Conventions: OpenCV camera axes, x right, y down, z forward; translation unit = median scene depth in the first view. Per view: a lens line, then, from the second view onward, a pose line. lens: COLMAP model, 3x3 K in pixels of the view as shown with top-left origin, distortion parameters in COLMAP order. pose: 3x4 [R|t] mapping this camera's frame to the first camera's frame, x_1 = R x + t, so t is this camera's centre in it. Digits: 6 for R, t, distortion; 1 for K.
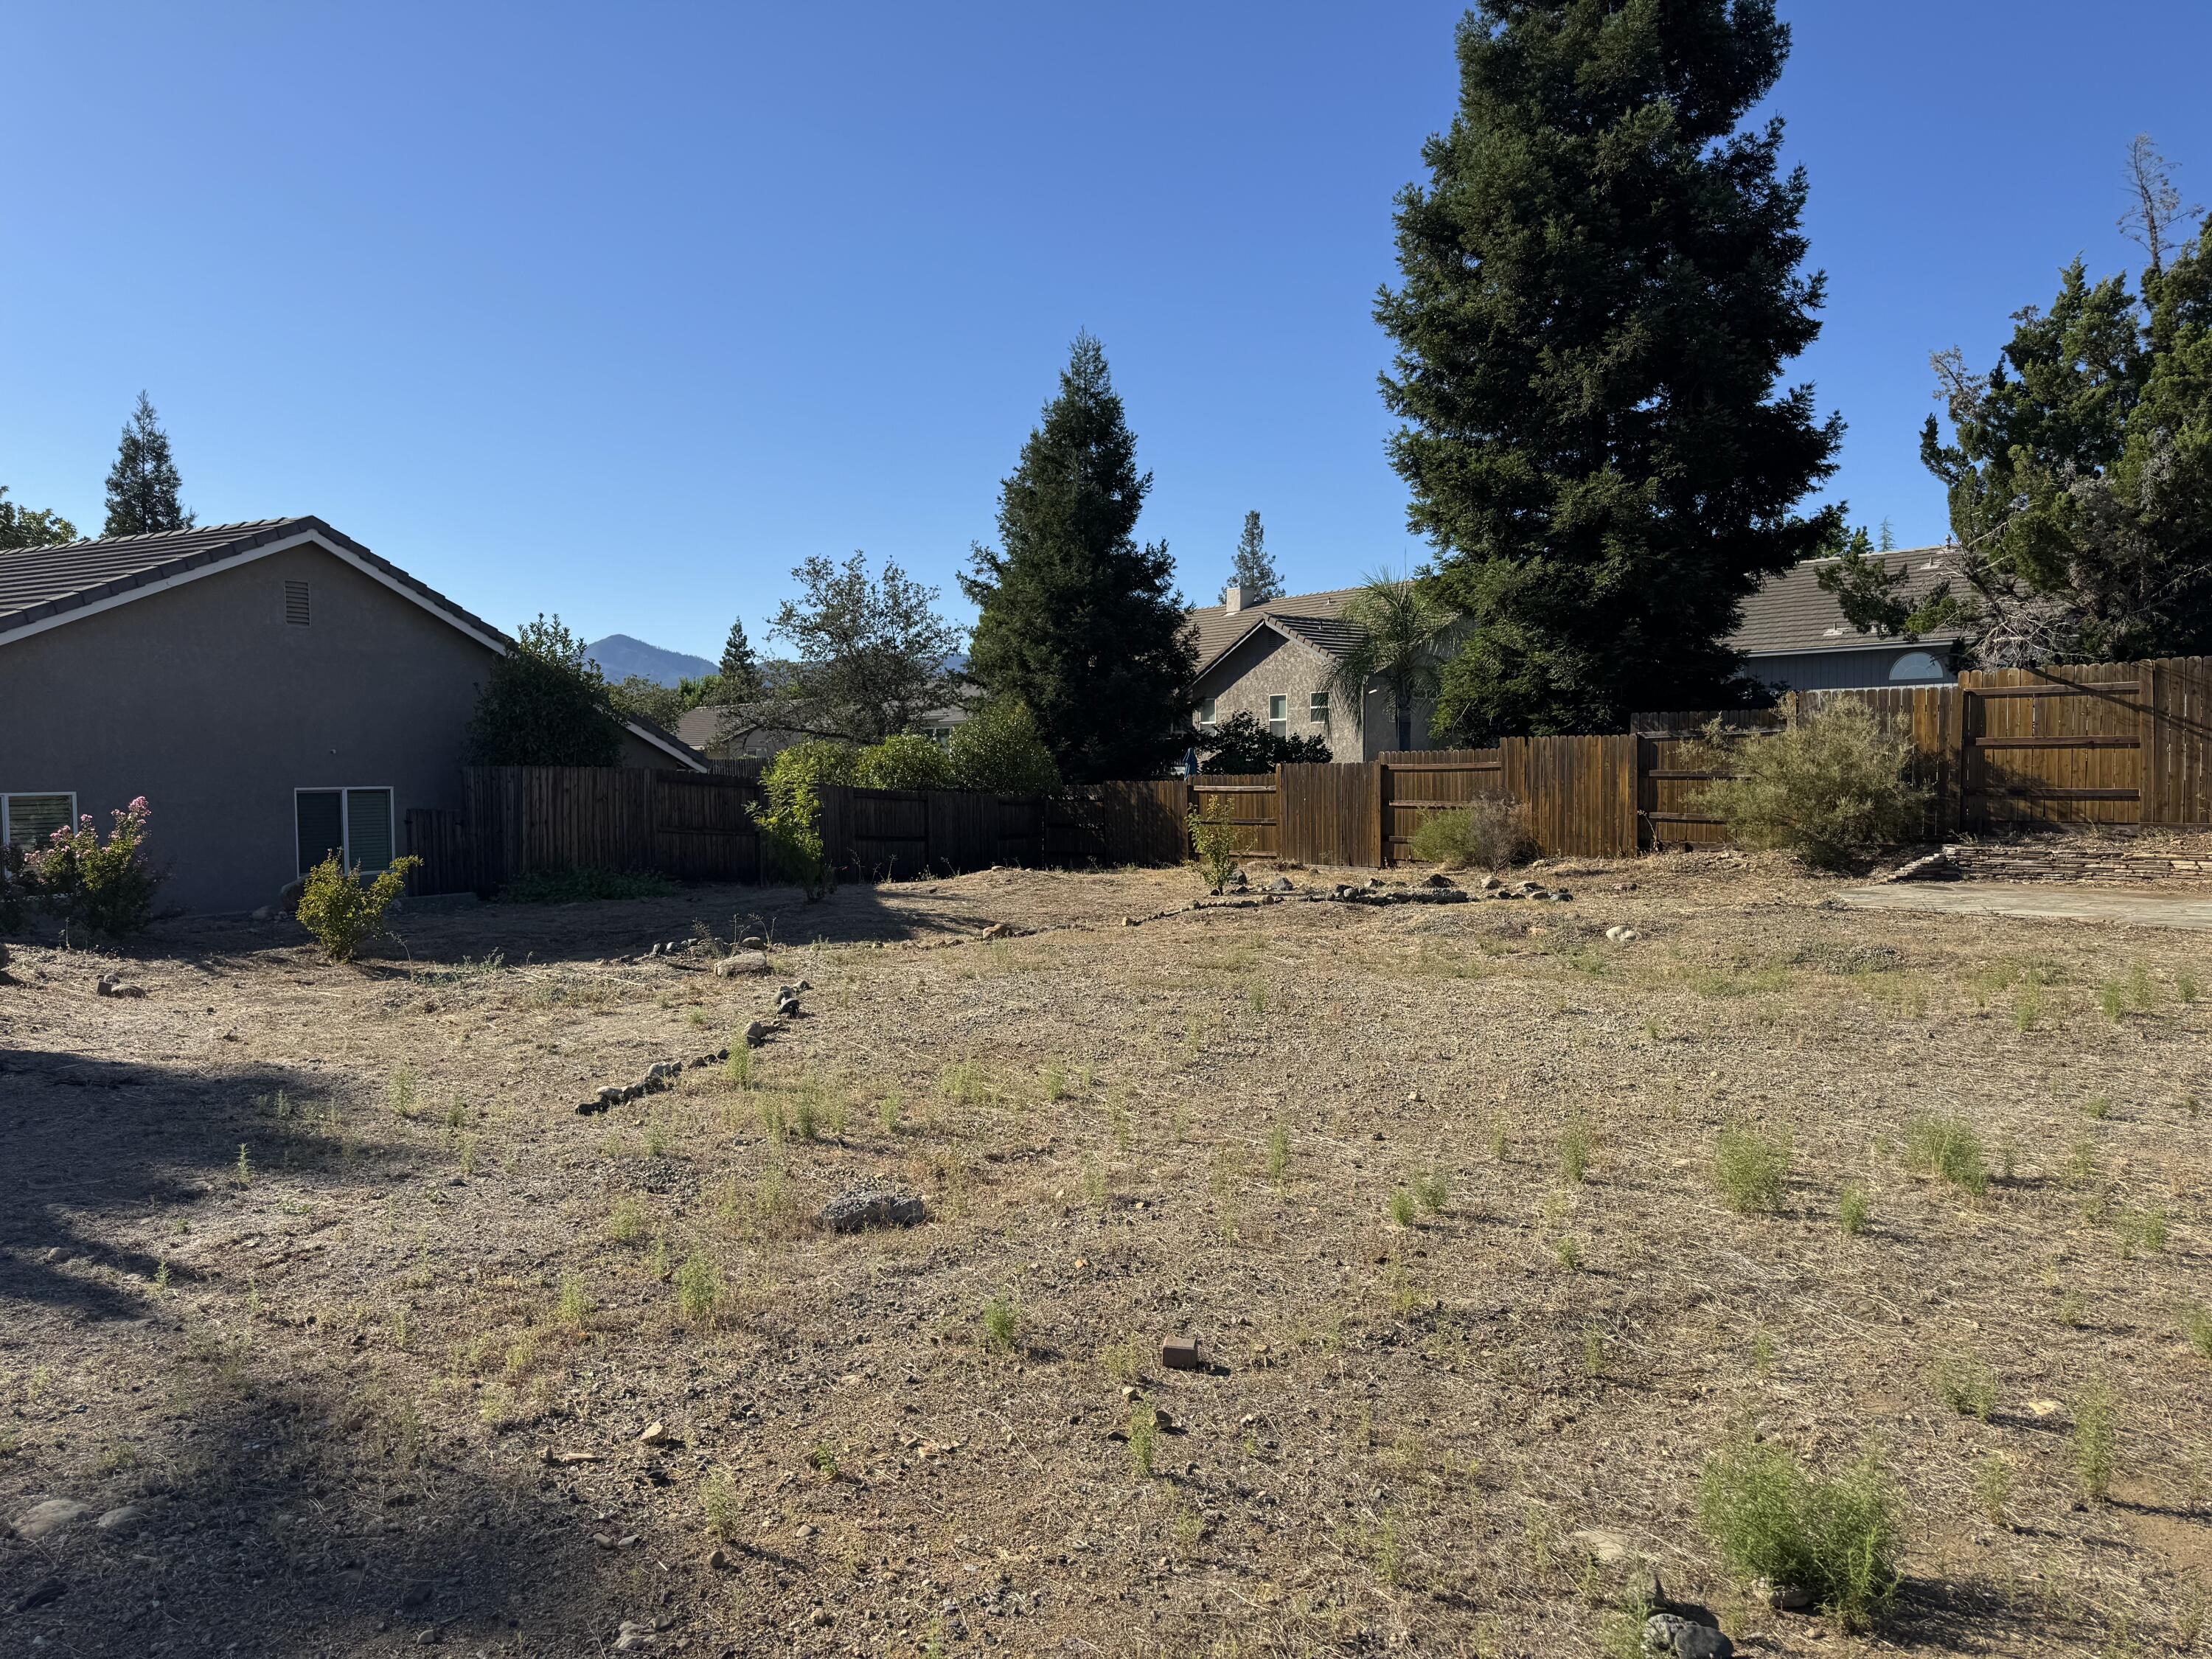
lens RADIAL K [[1627.3, 0, 1031.7], [0, 1627.3, 848.5], [0, 0, 1]] dist [-0.007916, -0.003394]
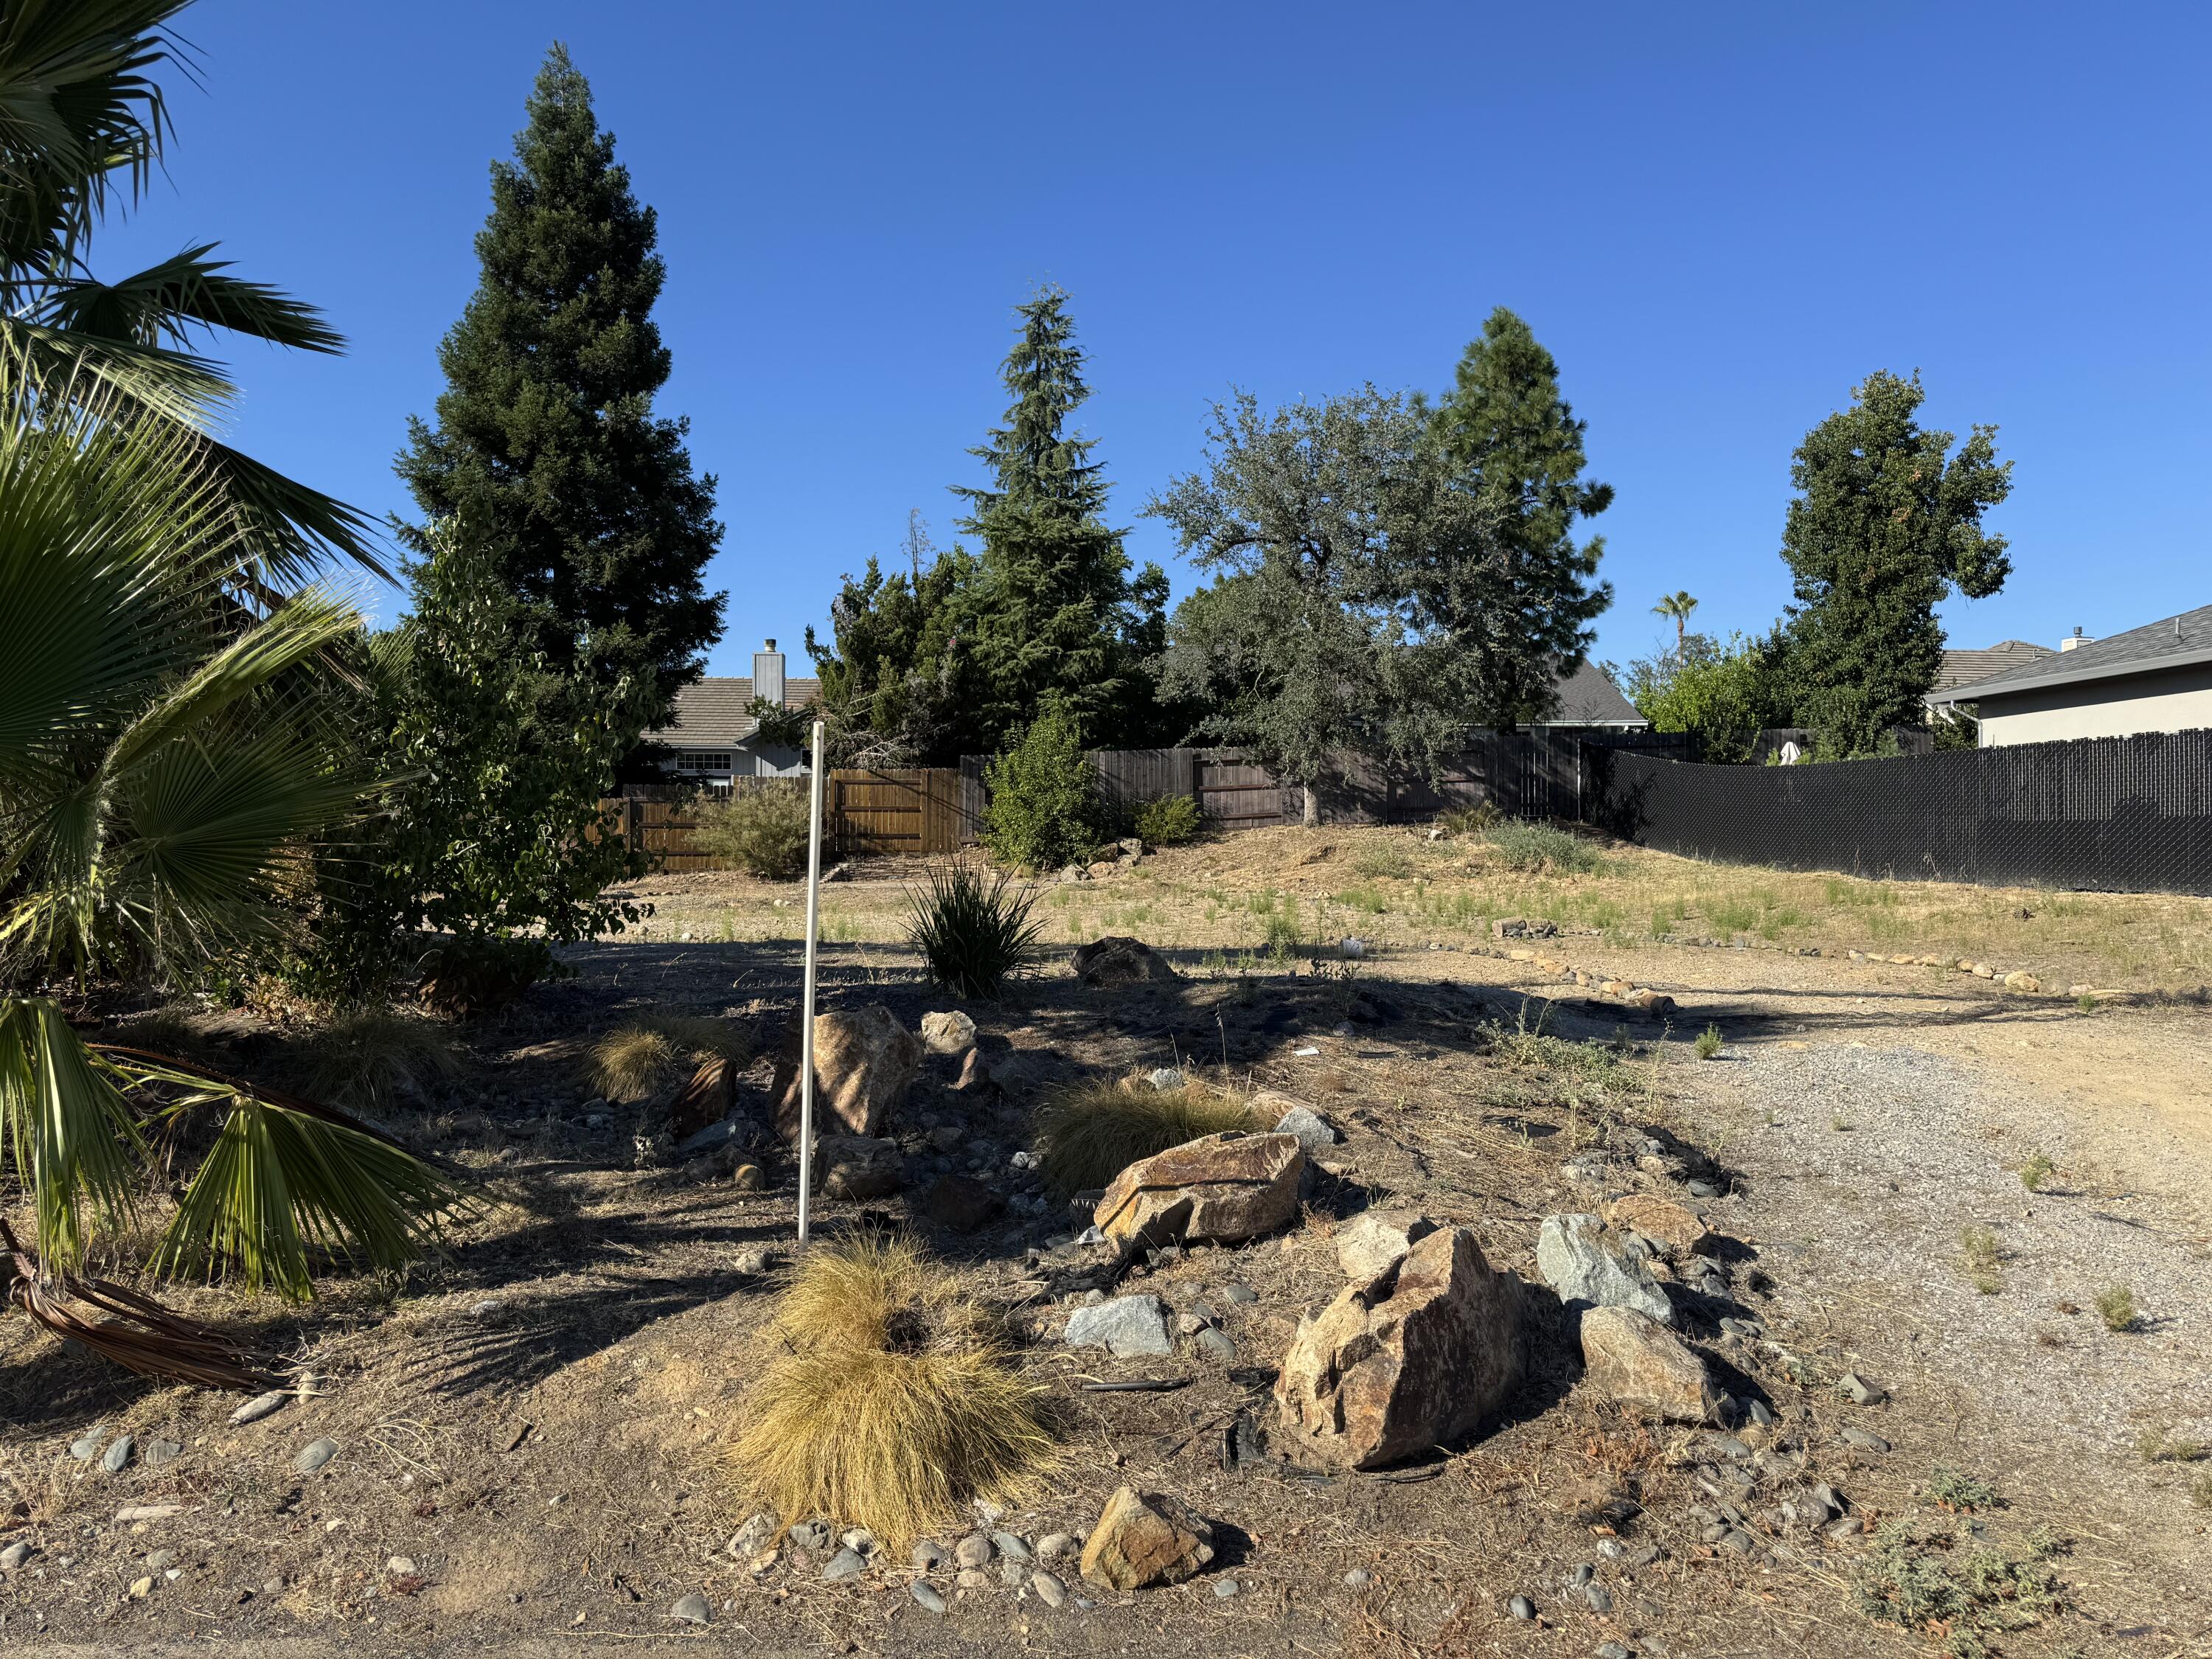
lens RADIAL K [[1562.2, 0, 1090.8], [0, 1562.2, 836.1], [0, 0, 1]] dist [0.155116, -0.261113]
pose [[0.557715, 0.013765, 0.829918, -0.720384], [0.032813, 0.998715, -0.038615, 0.043525], [-0.829384, 0.048768, 0.556547, -0.218394]]
